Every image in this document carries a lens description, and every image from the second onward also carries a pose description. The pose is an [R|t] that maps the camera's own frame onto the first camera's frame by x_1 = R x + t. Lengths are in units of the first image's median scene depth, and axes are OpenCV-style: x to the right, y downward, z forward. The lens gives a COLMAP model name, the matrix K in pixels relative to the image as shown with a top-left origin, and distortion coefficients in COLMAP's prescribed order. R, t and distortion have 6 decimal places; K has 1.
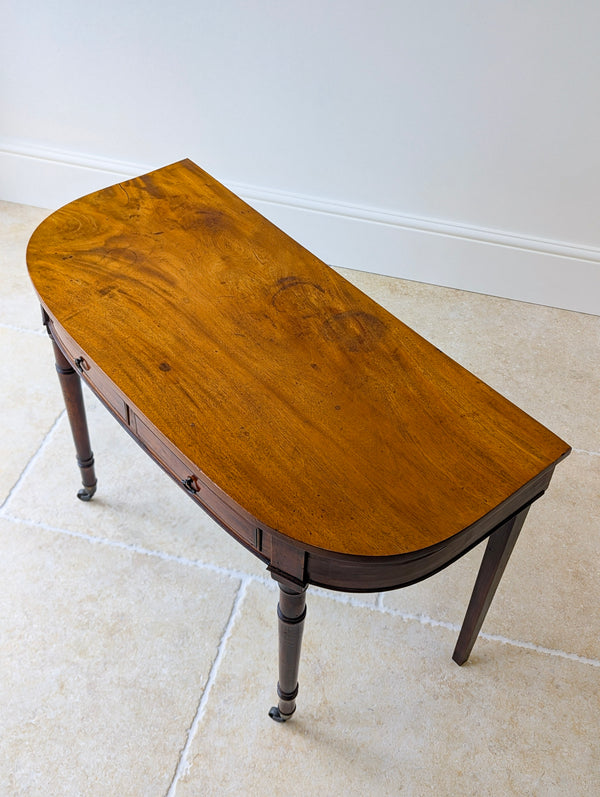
lens RADIAL K [[851.5, 0, 308.5], [0, 851.5, 399.5], [0, 0, 1]] dist [0.065264, -0.026877]
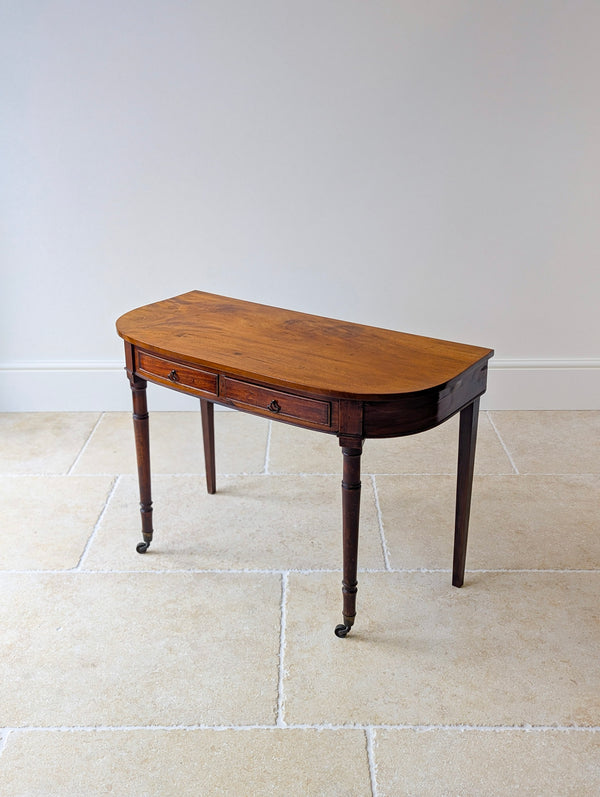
lens RADIAL K [[849.4, 0, 298.4], [0, 849.4, 386.7], [0, 0, 1]] dist [0.068693, -0.023592]
pose [[0.970202, -0.137787, 0.199306, -0.315055], [0.206995, 0.898890, -0.386198, 0.533167], [-0.125941, 0.415946, 0.900627, -0.327153]]
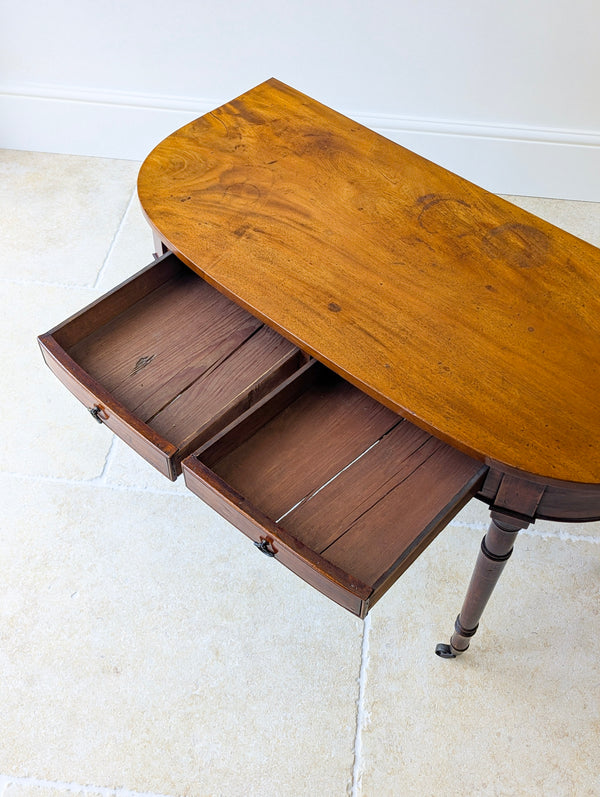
lens RADIAL K [[847.4, 0, 314.6], [0, 847.4, 388.6], [0, 0, 1]] dist [0.057954, -0.029109]
pose [[0.990579, -0.119289, 0.067256, -0.216953], [0.113866, 0.990317, 0.079412, -0.021661], [-0.076077, -0.071006, 0.994570, 0.073516]]
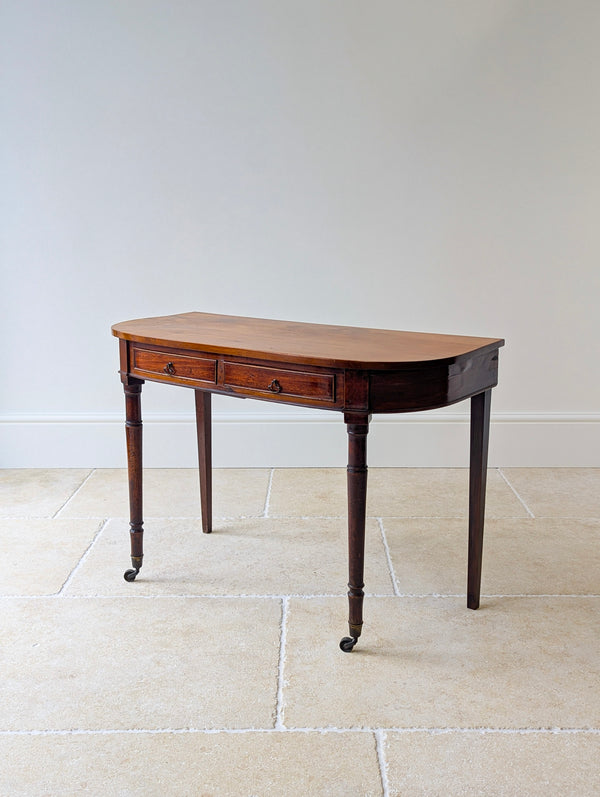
lens RADIAL K [[873.8, 0, 309.4], [0, 873.8, 399.7], [0, 0, 1]] dist [0.058427, -0.006131]
pose [[0.968340, -0.099988, 0.228737, -0.338683], [0.208759, 0.826782, -0.522352, 0.727042], [-0.136886, 0.553565, 0.821479, -0.184876]]
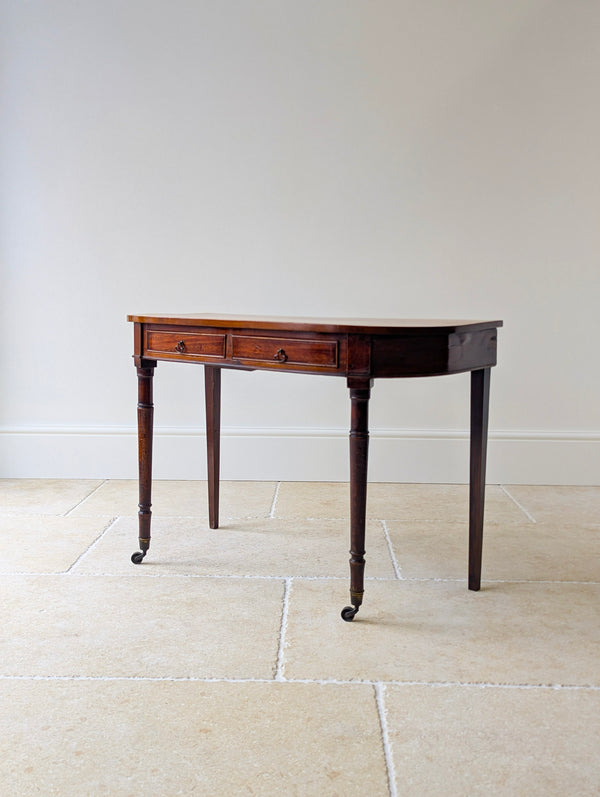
lens RADIAL K [[844.8, 0, 300.0], [0, 844.8, 398.5], [0, 0, 1]] dist [0.073406, -0.026368]
pose [[0.974532, -0.066319, 0.214218, -0.344293], [0.185032, 0.777491, -0.601058, 0.853061], [-0.126690, 0.625387, 0.769961, -0.097732]]
